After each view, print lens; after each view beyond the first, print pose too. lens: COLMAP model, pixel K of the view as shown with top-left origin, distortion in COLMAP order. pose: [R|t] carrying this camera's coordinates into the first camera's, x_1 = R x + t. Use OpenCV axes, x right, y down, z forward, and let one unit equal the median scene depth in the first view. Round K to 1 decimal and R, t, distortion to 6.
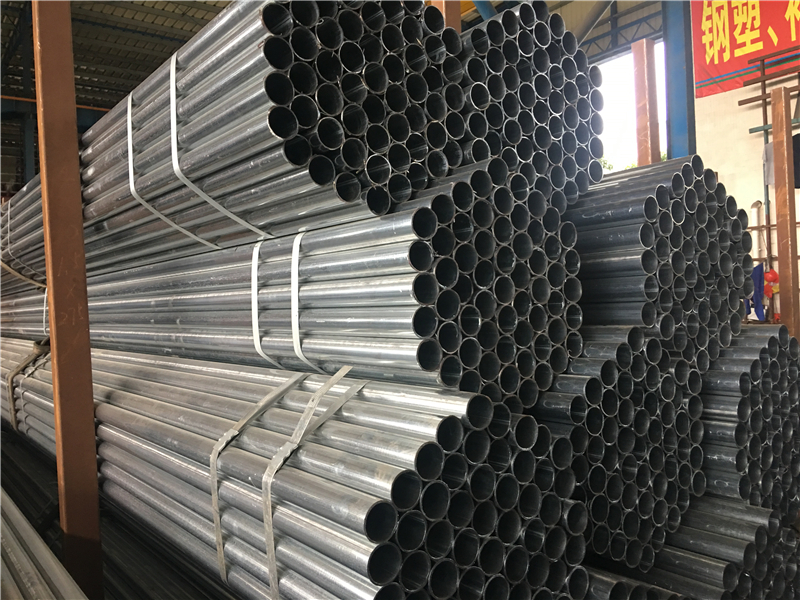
lens RADIAL K [[669.2, 0, 399.6], [0, 669.2, 304.4], [0, 0, 1]] dist [0.090615, -0.105332]
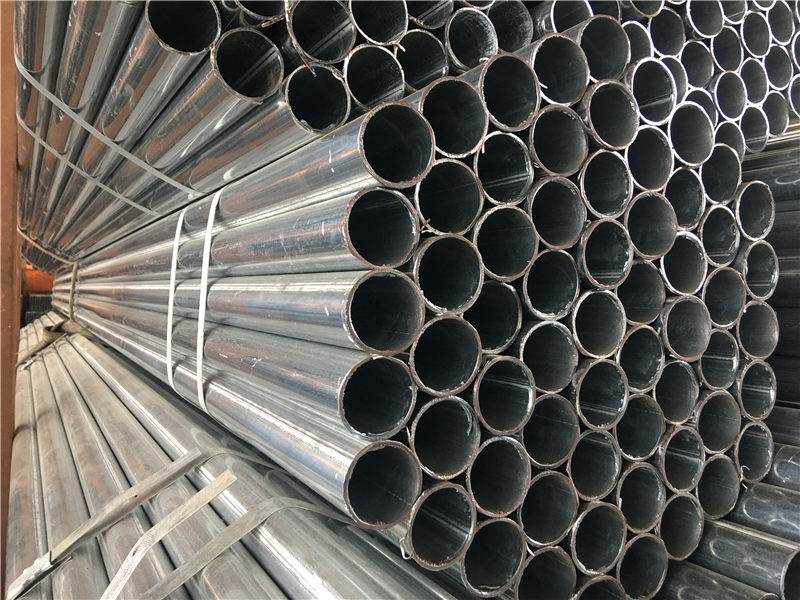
lens RADIAL K [[669.2, 0, 396.3], [0, 669.2, 301.5], [0, 0, 1]] dist [0.090615, -0.105332]
pose [[0.985129, 0.069572, -0.157103, 0.091939], [-0.069749, 0.997555, 0.004393, -0.027826], [0.157025, 0.006630, 0.987572, 0.537861]]
